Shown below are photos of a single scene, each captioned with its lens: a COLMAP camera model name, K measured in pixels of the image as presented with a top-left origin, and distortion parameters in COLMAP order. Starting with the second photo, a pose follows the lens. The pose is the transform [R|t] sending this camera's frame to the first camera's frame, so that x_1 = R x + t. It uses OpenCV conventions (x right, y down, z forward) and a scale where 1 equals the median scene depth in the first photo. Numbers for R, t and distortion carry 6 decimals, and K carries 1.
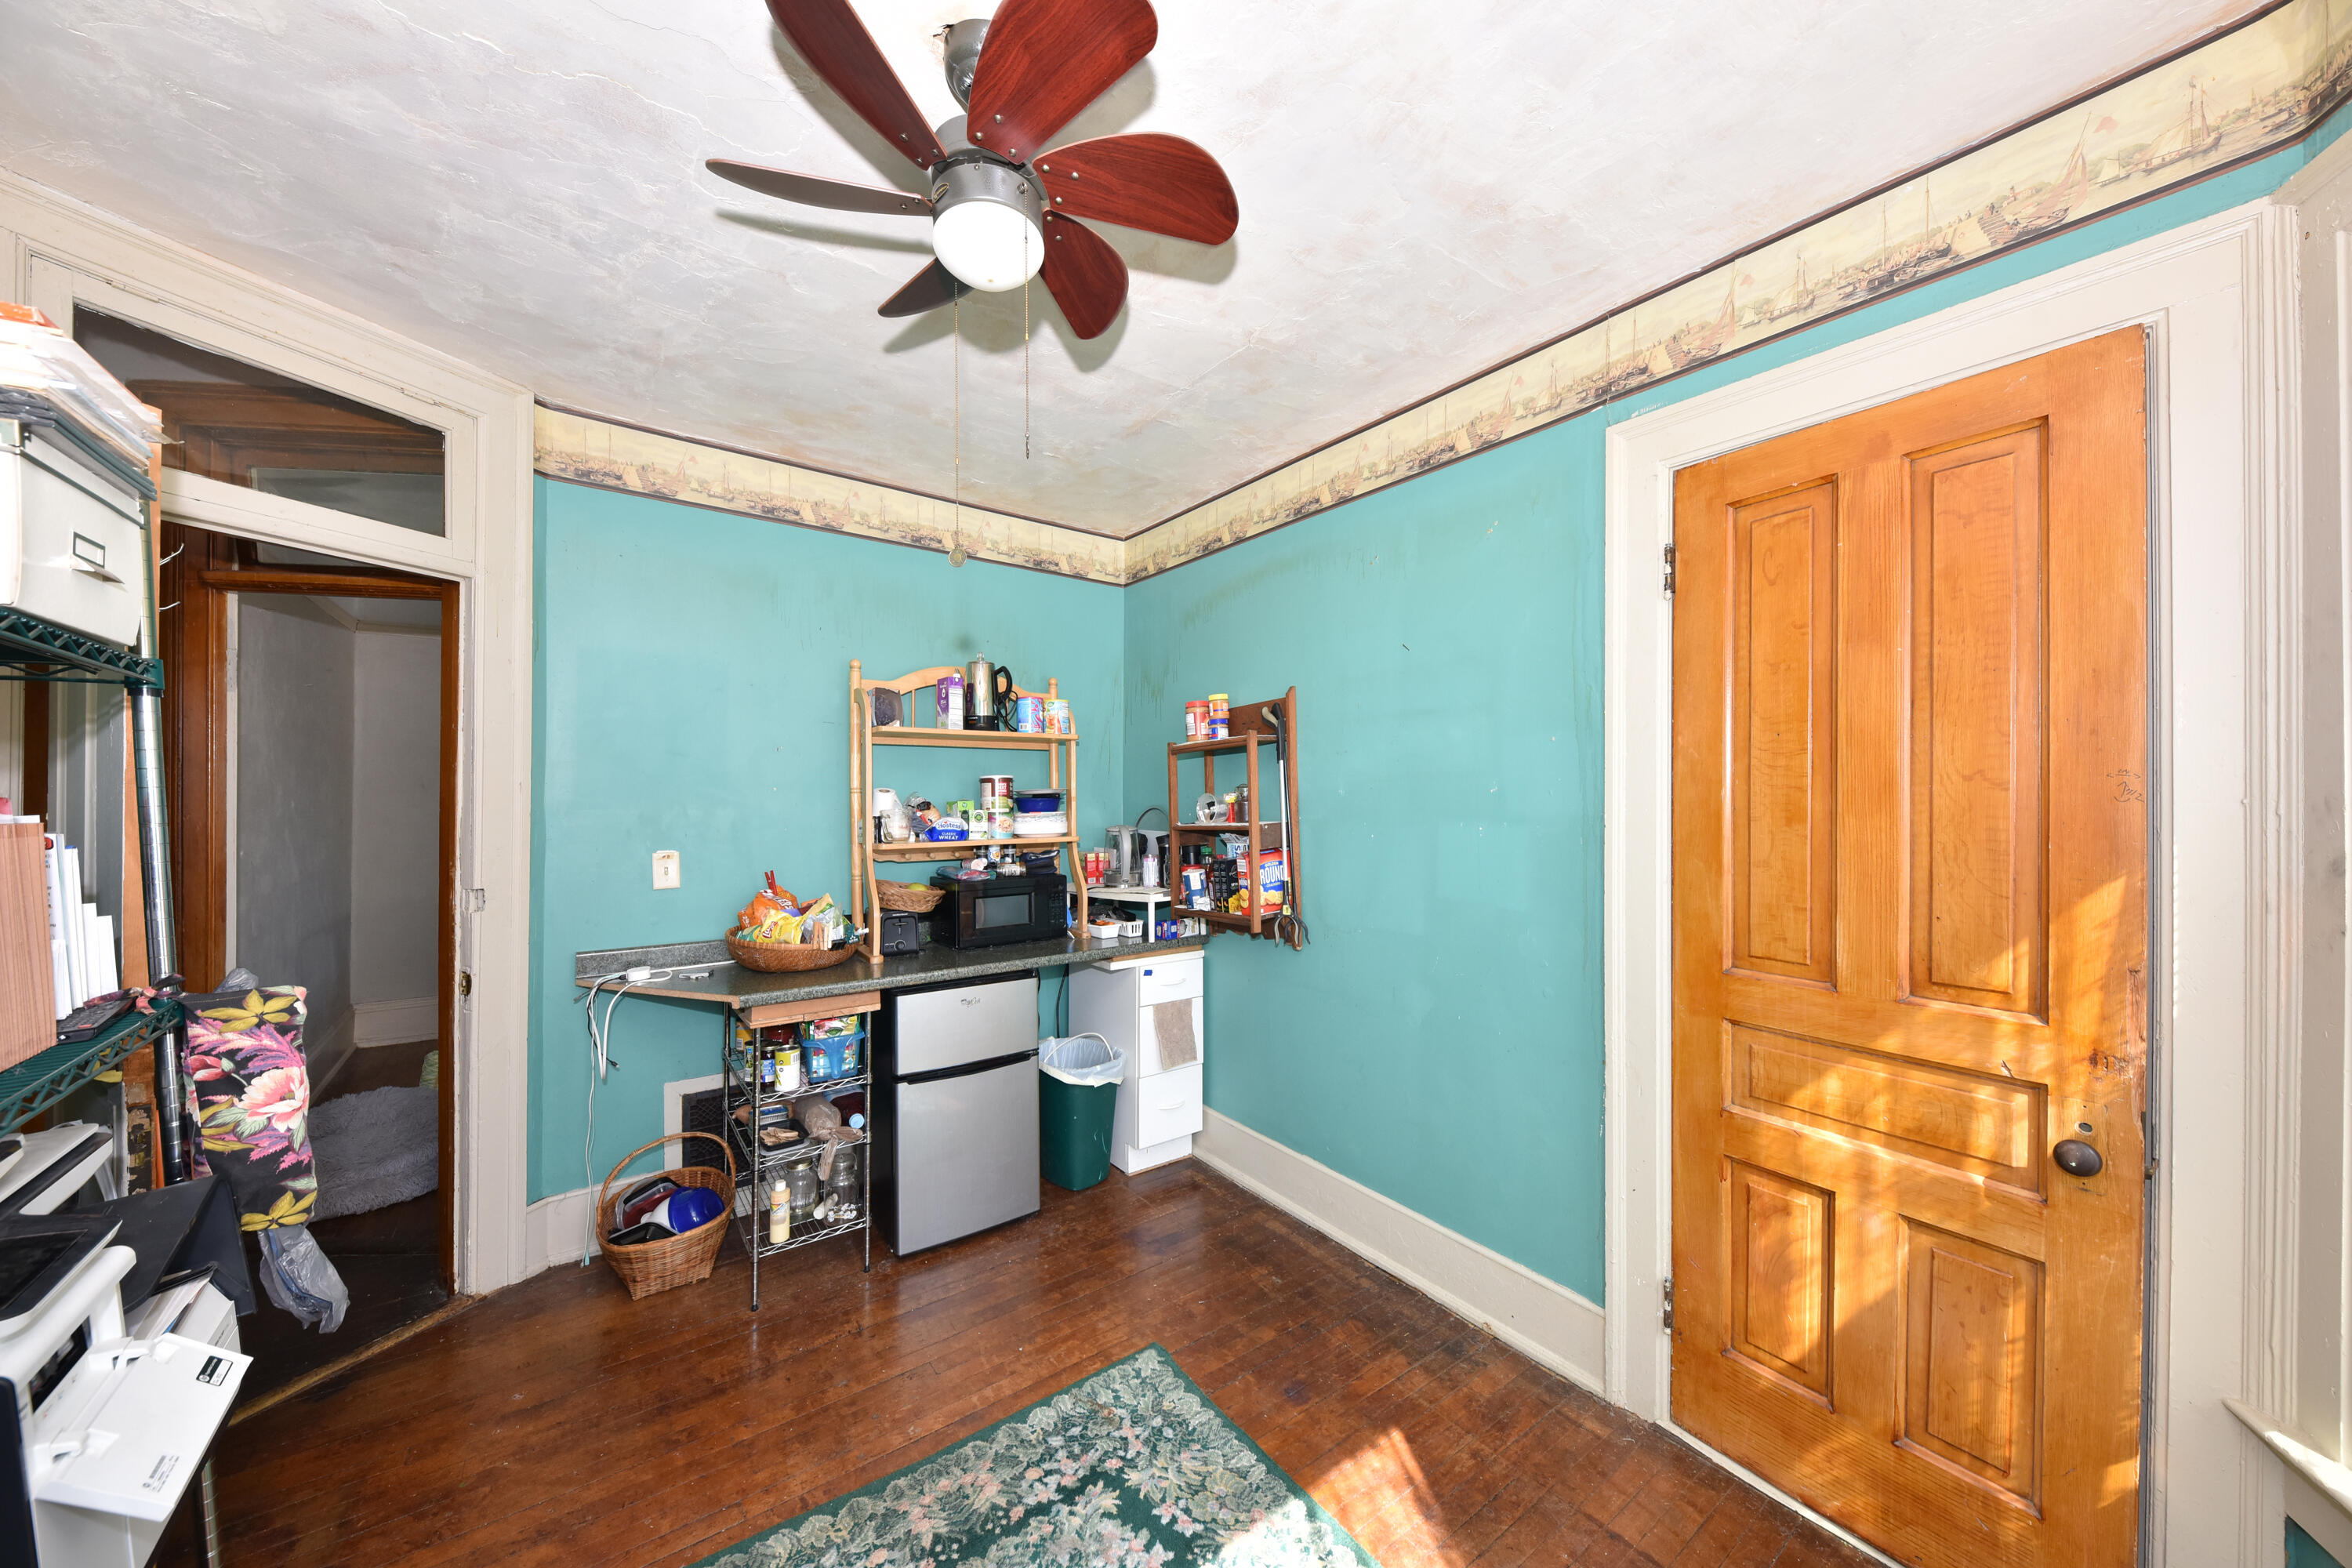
lens RADIAL K [[803.2, 0, 1180.4], [0, 803.2, 802.5], [0, 0, 1]] dist [0.014206, -0.007867]
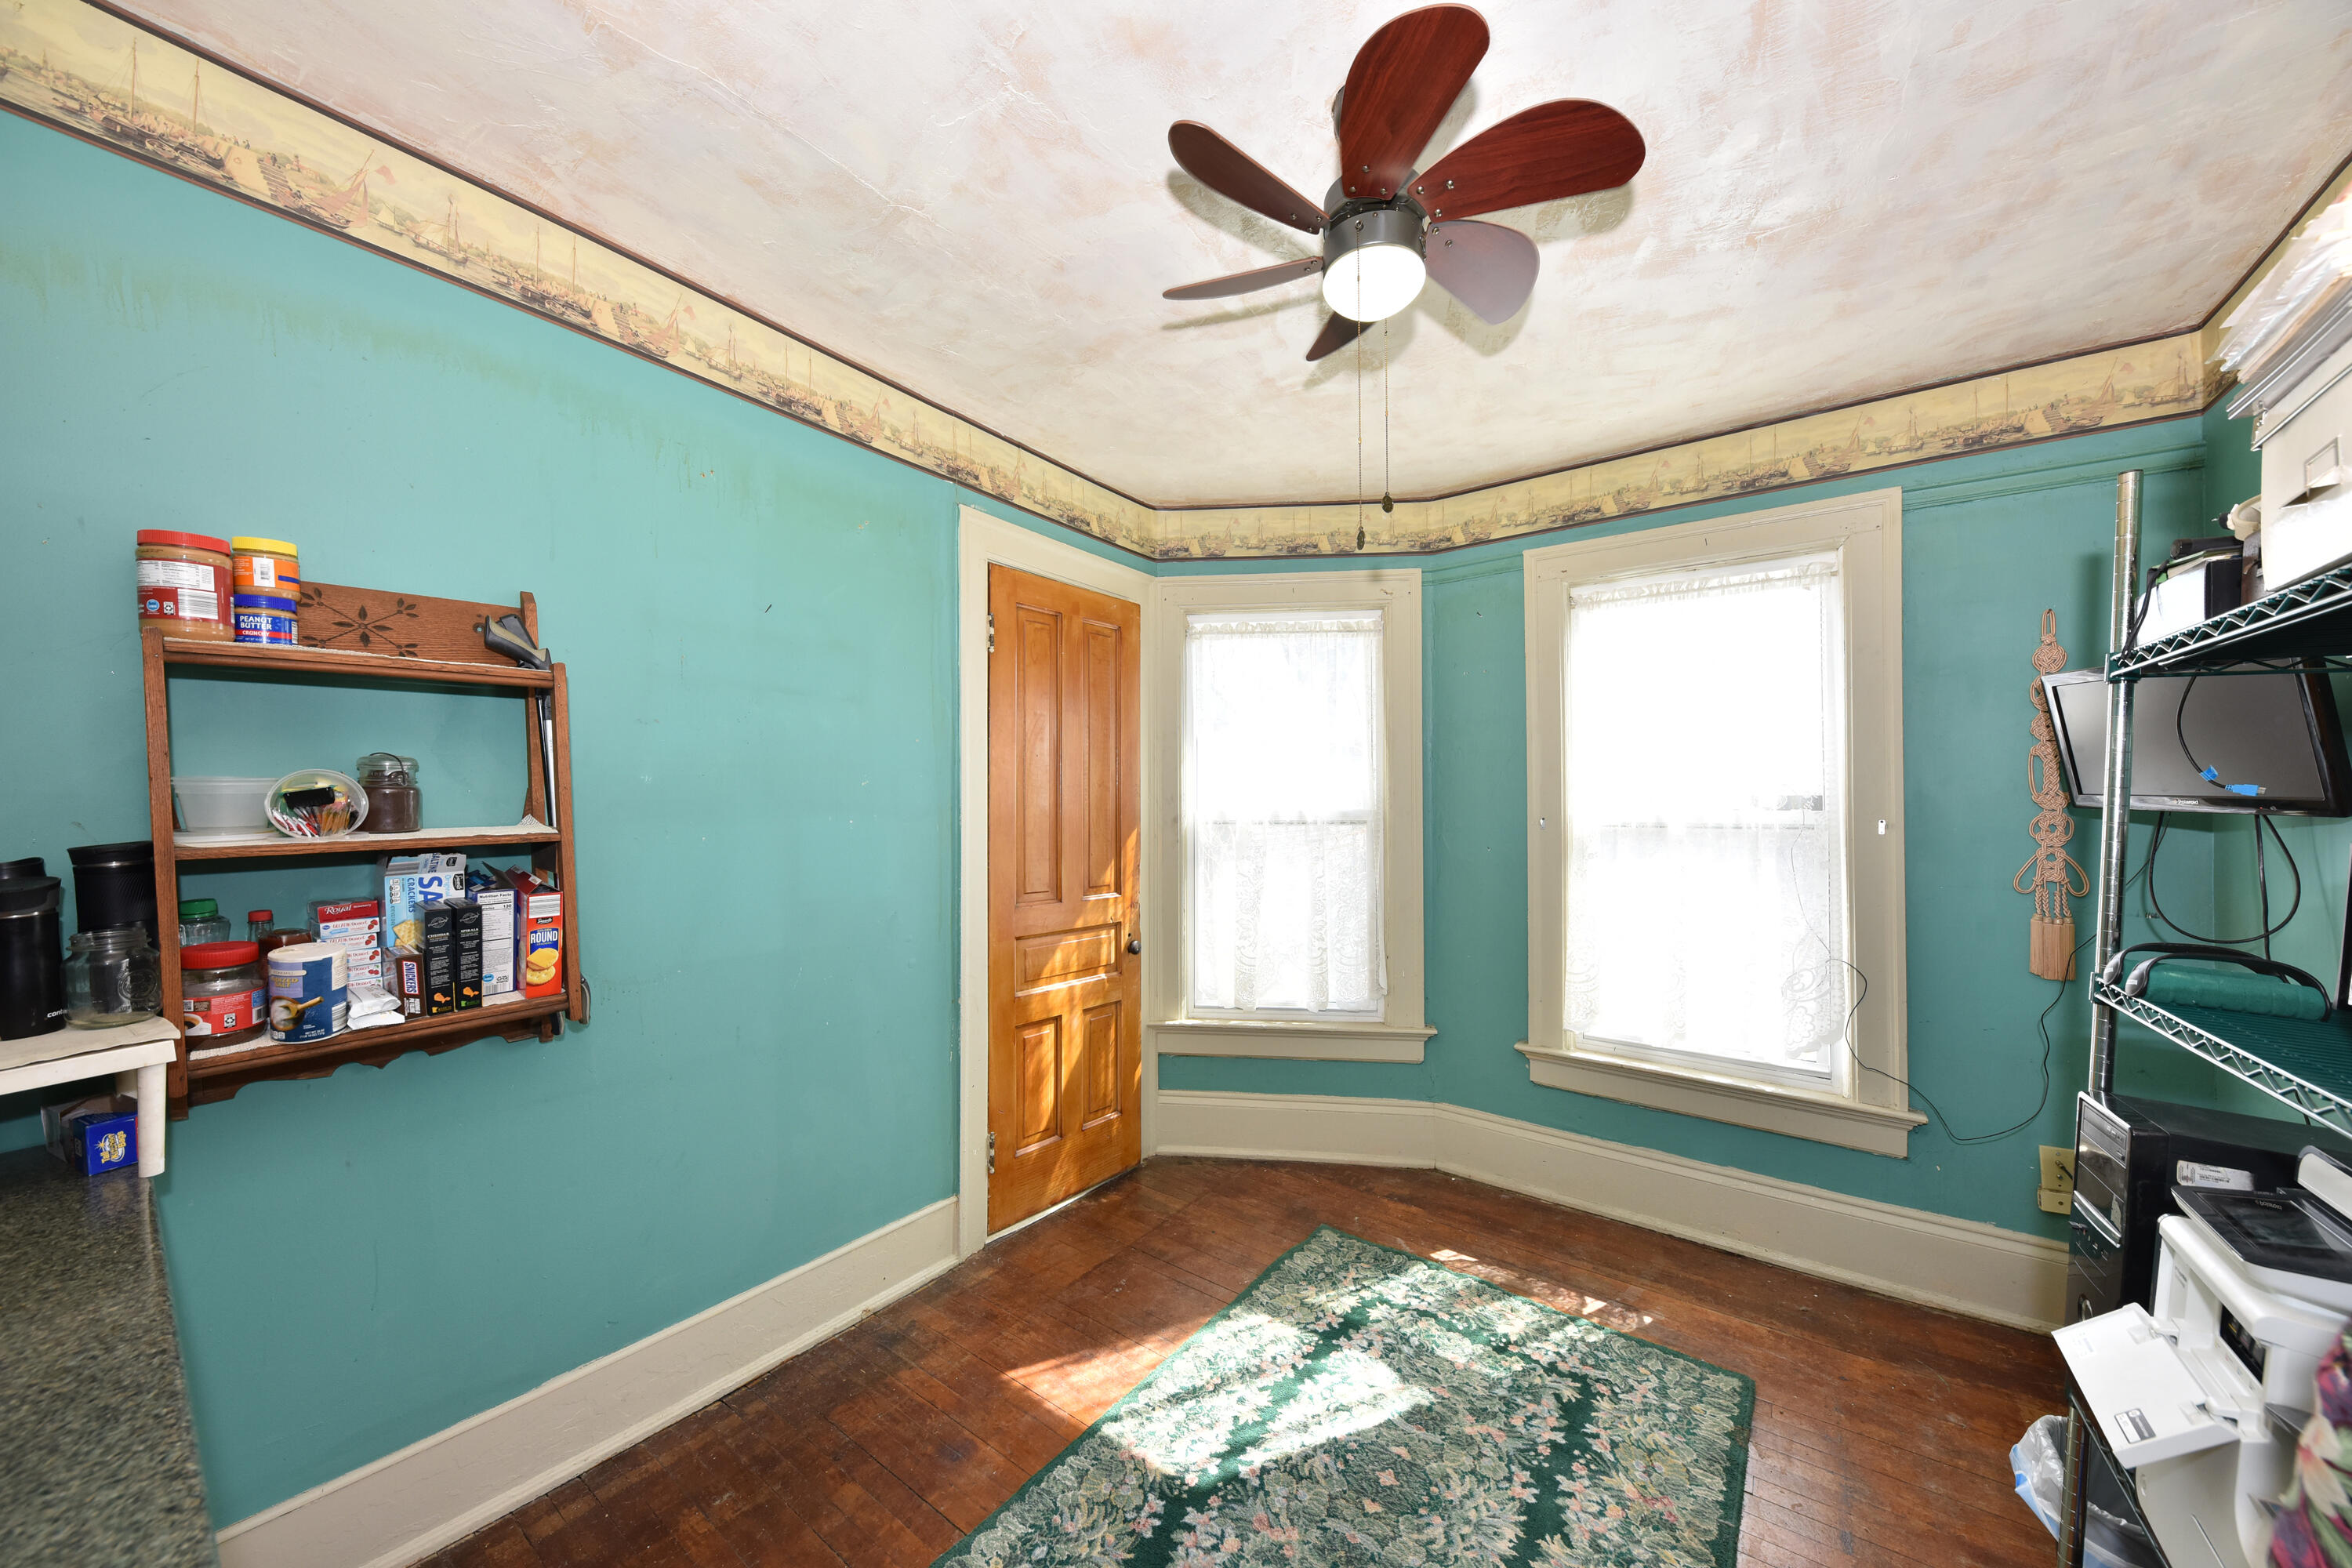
lens RADIAL K [[800.9, 0, 1186.9], [0, 800.9, 798.2], [0, 0, 1]] dist [0.014499, -0.003992]
pose [[-0.283274, 0.001762, 0.959038, -0.949646], [-0.004394, 0.999985, -0.003135, 0.006164], [-0.959029, -0.005102, -0.283262, 1.212283]]
